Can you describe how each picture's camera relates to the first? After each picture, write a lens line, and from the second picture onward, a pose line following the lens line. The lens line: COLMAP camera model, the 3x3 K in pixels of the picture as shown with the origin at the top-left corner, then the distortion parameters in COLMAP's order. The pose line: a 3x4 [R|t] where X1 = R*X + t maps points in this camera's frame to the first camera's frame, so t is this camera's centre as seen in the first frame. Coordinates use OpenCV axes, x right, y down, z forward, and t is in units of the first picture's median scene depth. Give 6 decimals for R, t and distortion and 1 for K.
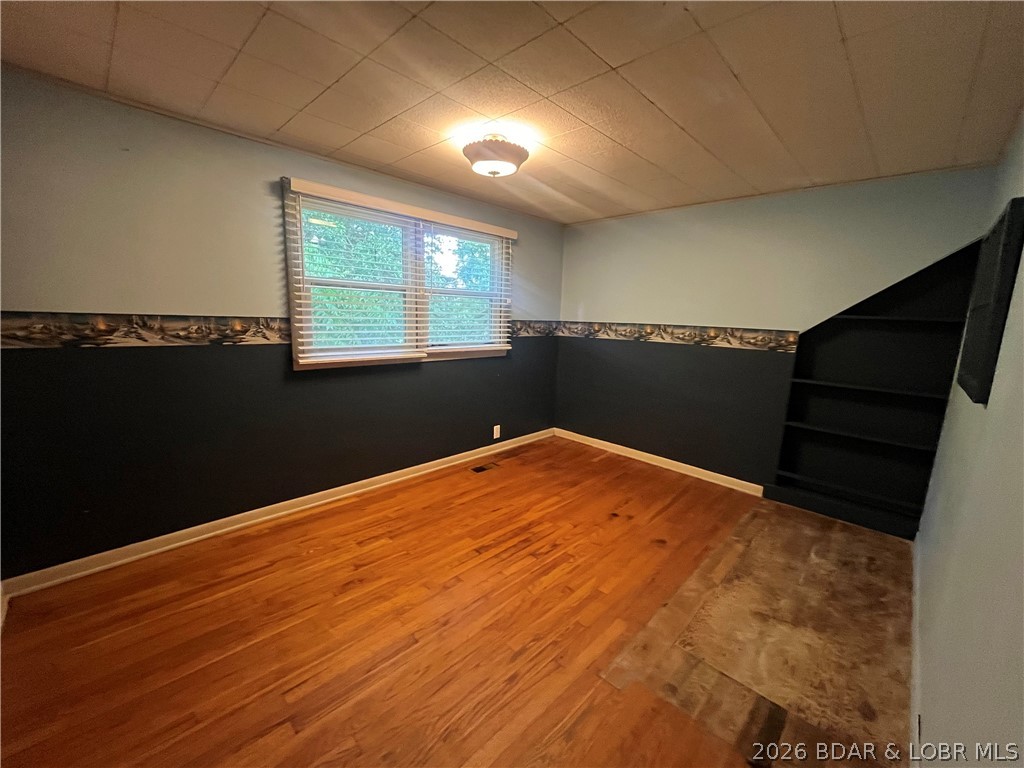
lens RADIAL K [[415.4, 0, 510.4], [0, 415.4, 384.5], [0, 0, 1]] dist [-0.000825, -0.000869]
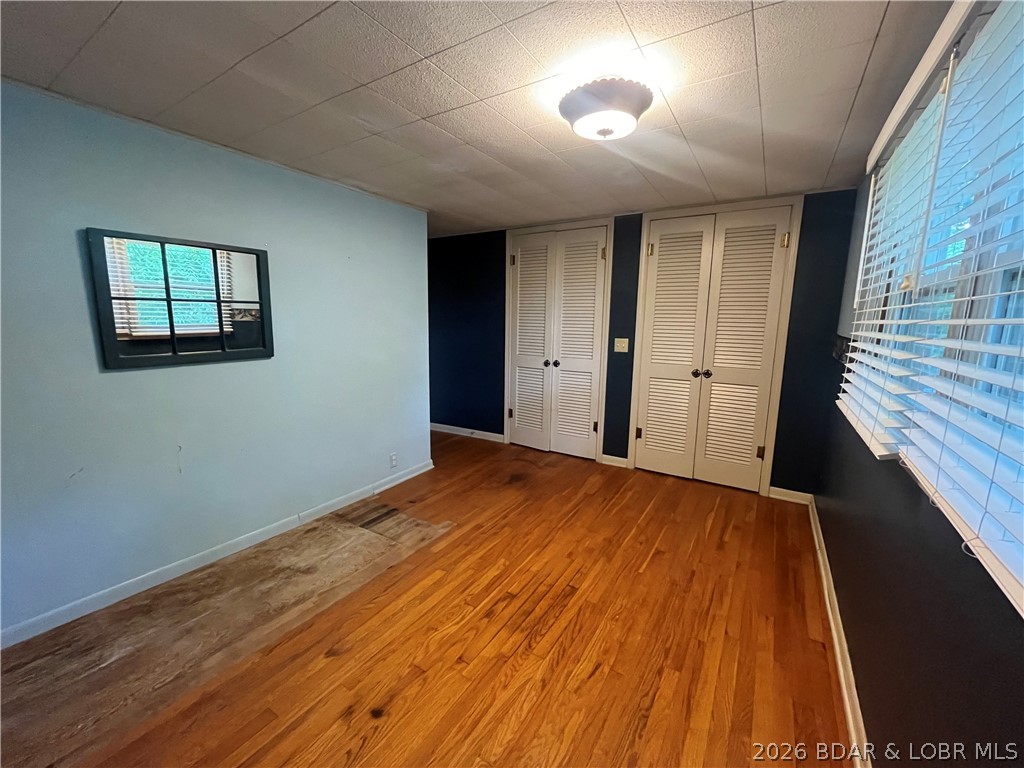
lens RADIAL K [[415.4, 0, 510.4], [0, 415.4, 384.5], [0, 0, 1]] dist [-0.000825, -0.000869]
pose [[-0.978047, -0.015876, -0.207781, 0.263291], [-0.081356, 0.947056, 0.310590, -0.303662], [0.191849, 0.320676, -0.927556, 1.769702]]
